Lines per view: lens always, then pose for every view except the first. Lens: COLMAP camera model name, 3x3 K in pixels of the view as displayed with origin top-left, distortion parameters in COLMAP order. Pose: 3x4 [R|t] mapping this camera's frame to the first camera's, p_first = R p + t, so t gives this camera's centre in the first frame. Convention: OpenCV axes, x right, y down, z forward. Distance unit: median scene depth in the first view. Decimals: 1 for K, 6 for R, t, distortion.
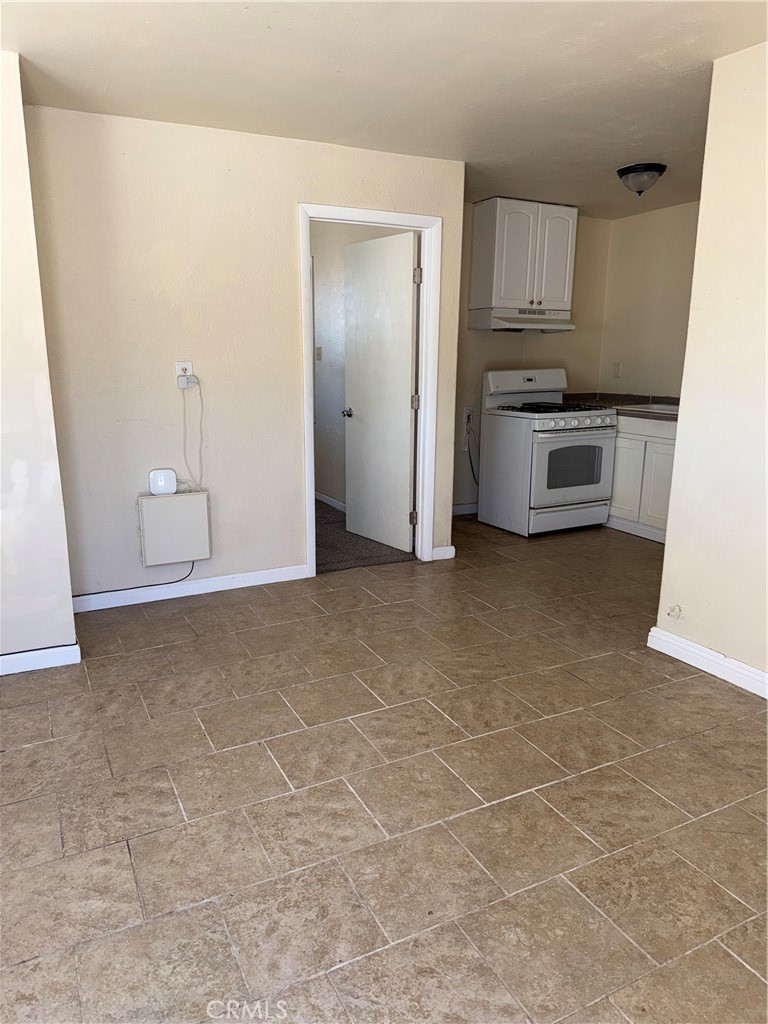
lens RADIAL K [[712.5, 0, 378.7], [0, 712.5, 508.2], [0, 0, 1]] dist [0.061375, -0.083848]
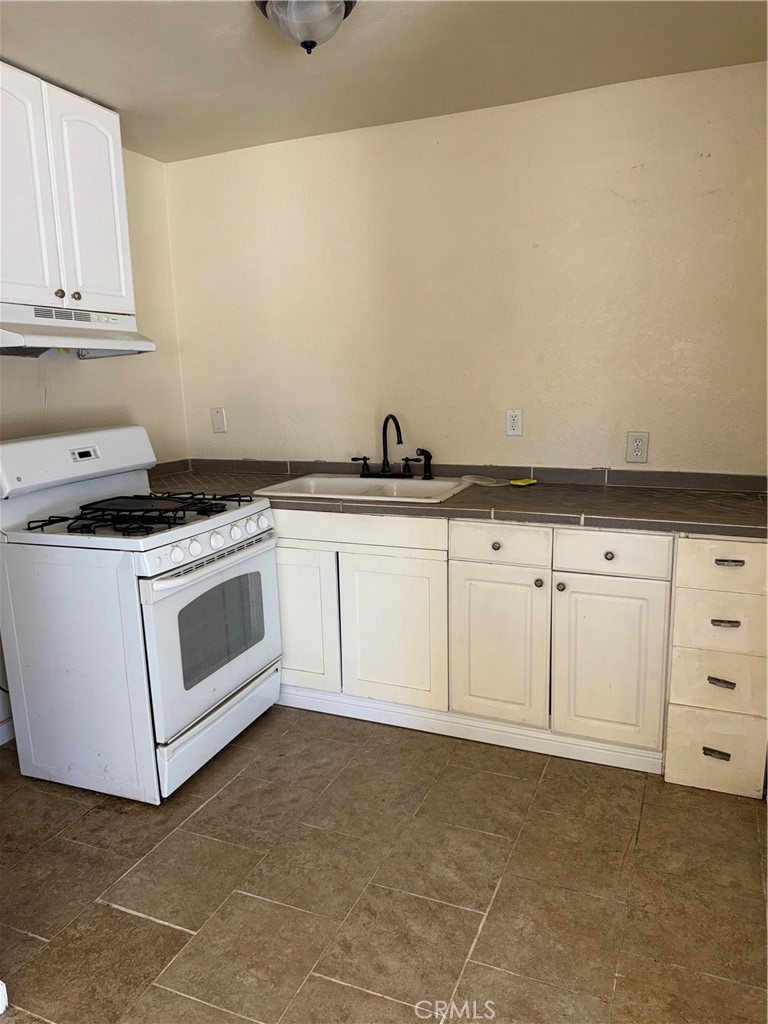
lens RADIAL K [[712.5, 0, 377.6], [0, 712.5, 521.0], [0, 0, 1]] dist [0.061375, -0.083848]
pose [[0.762443, -0.154902, 0.628240, 0.052453], [0.166313, 0.985217, 0.041081, -0.126196], [-0.625316, 0.073163, 0.776934, 0.520679]]
